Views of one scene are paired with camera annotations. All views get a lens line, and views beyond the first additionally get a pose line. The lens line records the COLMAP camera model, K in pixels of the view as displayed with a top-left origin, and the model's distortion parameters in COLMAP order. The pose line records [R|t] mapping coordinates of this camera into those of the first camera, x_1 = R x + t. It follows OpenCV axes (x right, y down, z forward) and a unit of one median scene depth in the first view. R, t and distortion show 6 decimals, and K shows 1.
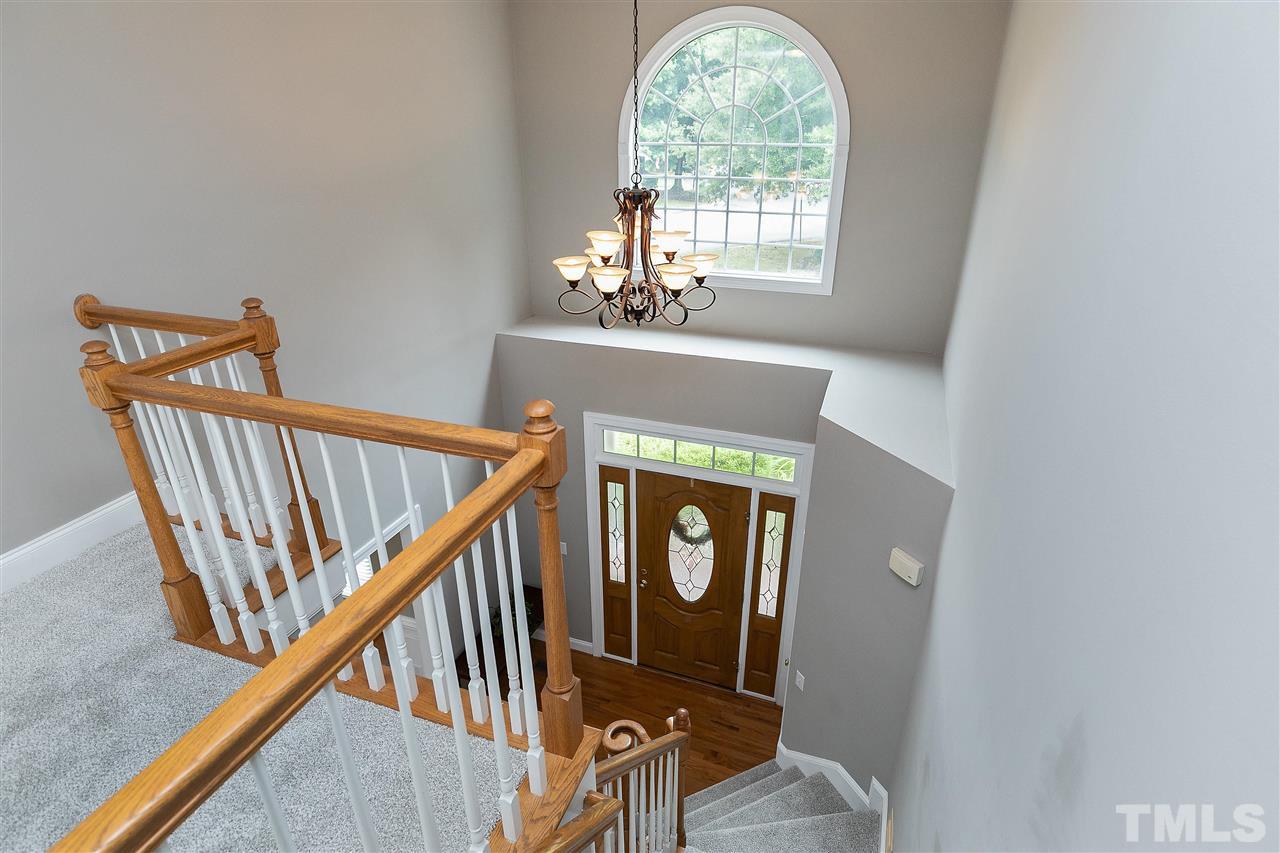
lens RADIAL K [[728.0, 0, 640.0], [0, 728.0, 426.5], [0, 0, 1]] dist [0.064950, -0.000038]
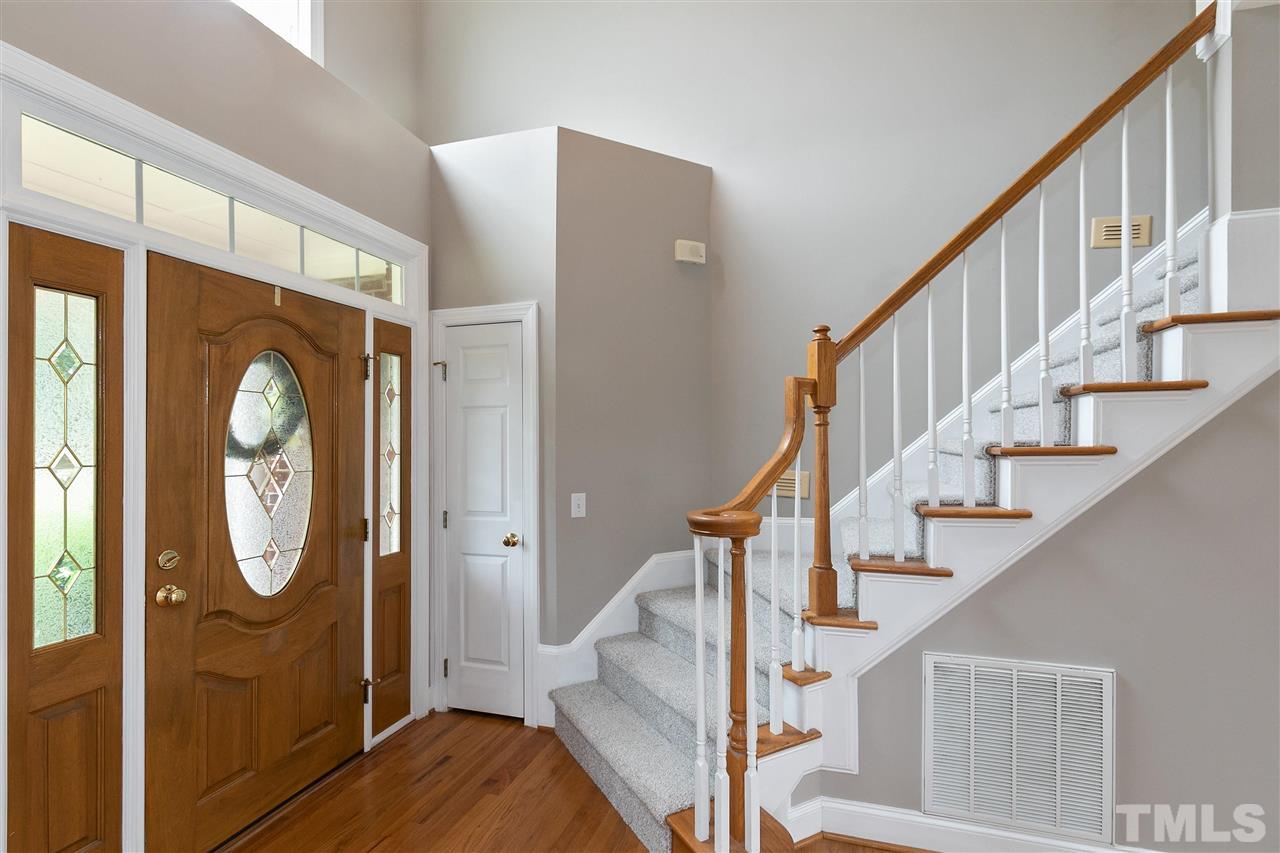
lens RADIAL K [[567.8, 0, 640.0], [0, 567.8, 426.5], [0, 0, 1]] dist [0.000142, 0.000020]
pose [[-0.027269, 0.022019, 0.999386, -0.314756], [0.461337, 0.887198, -0.006959, 0.264695], [-0.886806, 0.460864, -0.034352, 0.790185]]
